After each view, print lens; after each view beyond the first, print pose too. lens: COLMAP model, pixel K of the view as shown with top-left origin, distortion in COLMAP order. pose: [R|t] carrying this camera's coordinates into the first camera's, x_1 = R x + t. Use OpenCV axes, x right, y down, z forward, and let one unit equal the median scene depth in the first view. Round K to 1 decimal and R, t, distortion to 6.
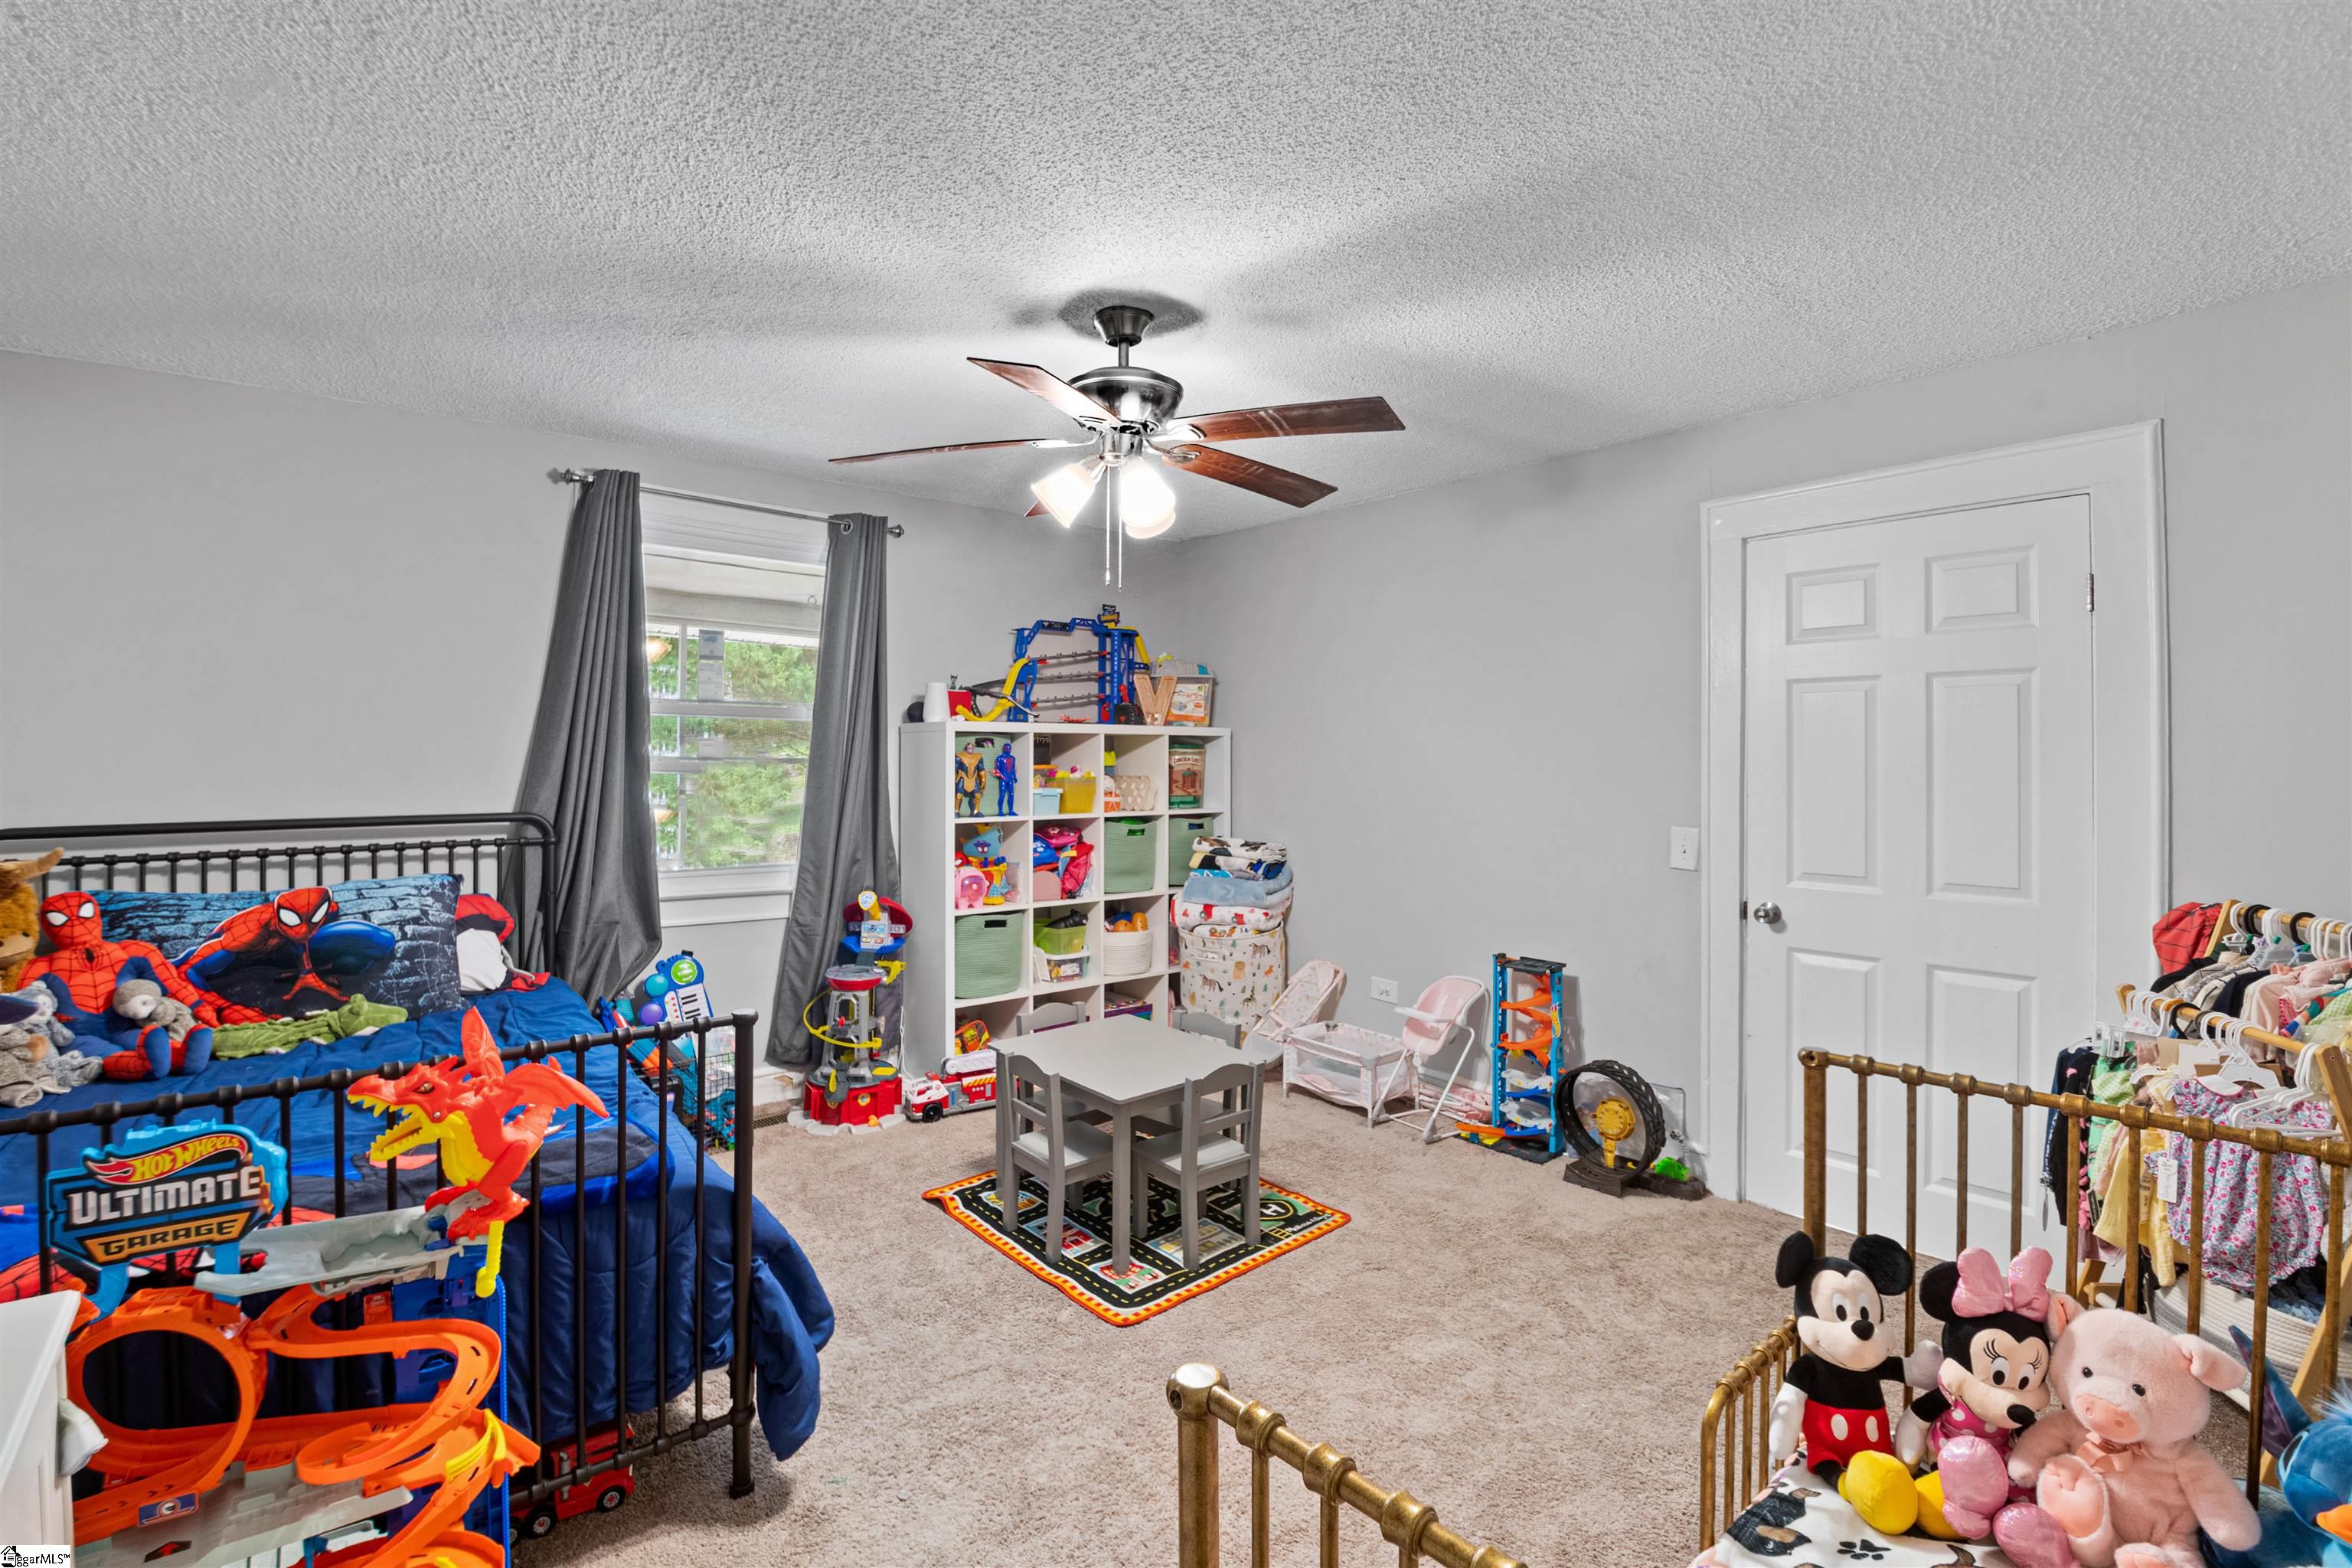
lens RADIAL K [[1087.8, 0, 1176.1], [0, 1087.8, 760.9], [0, 0, 1]] dist [-0.022300, -0.005106]
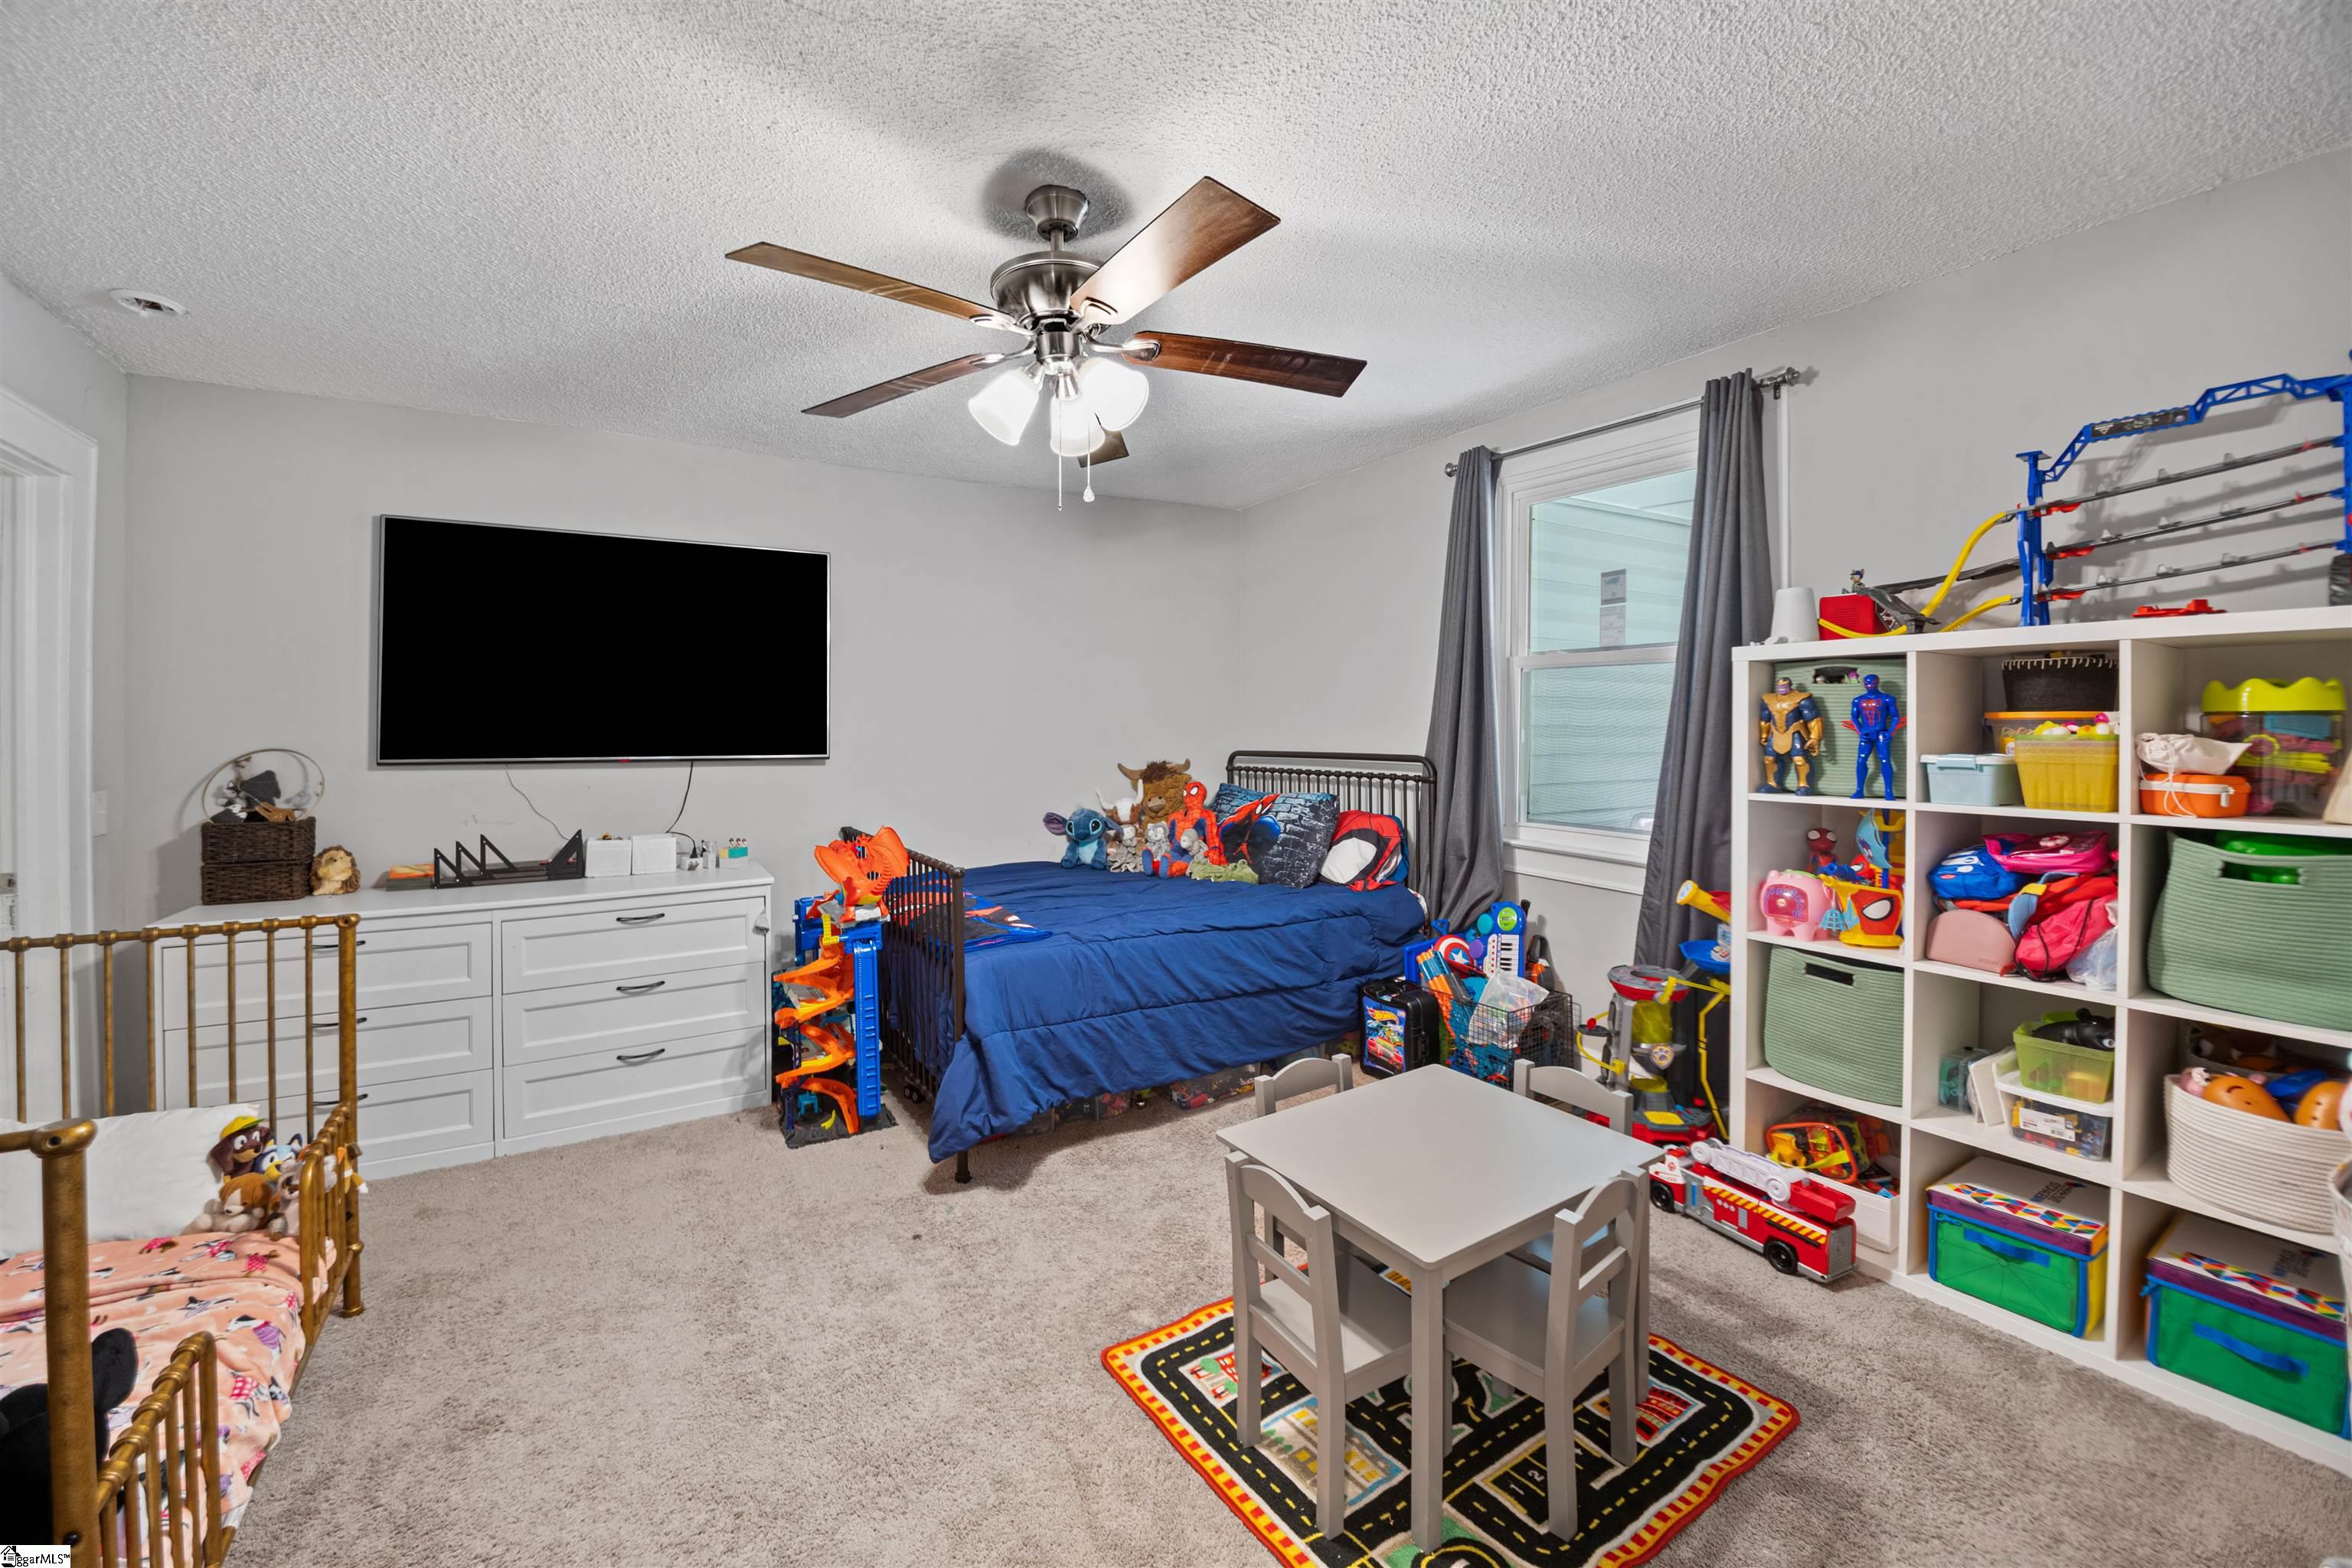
lens RADIAL K [[913.3, 0, 1108.2], [0, 913.3, 732.4], [0, 0, 1]] dist [-0.000536, -0.013761]
pose [[-0.193776, 0.004441, -0.981036, 0.472366], [-0.003172, 0.999982, 0.005153, 0.016516], [0.981041, 0.004110, -0.193758, 0.818601]]
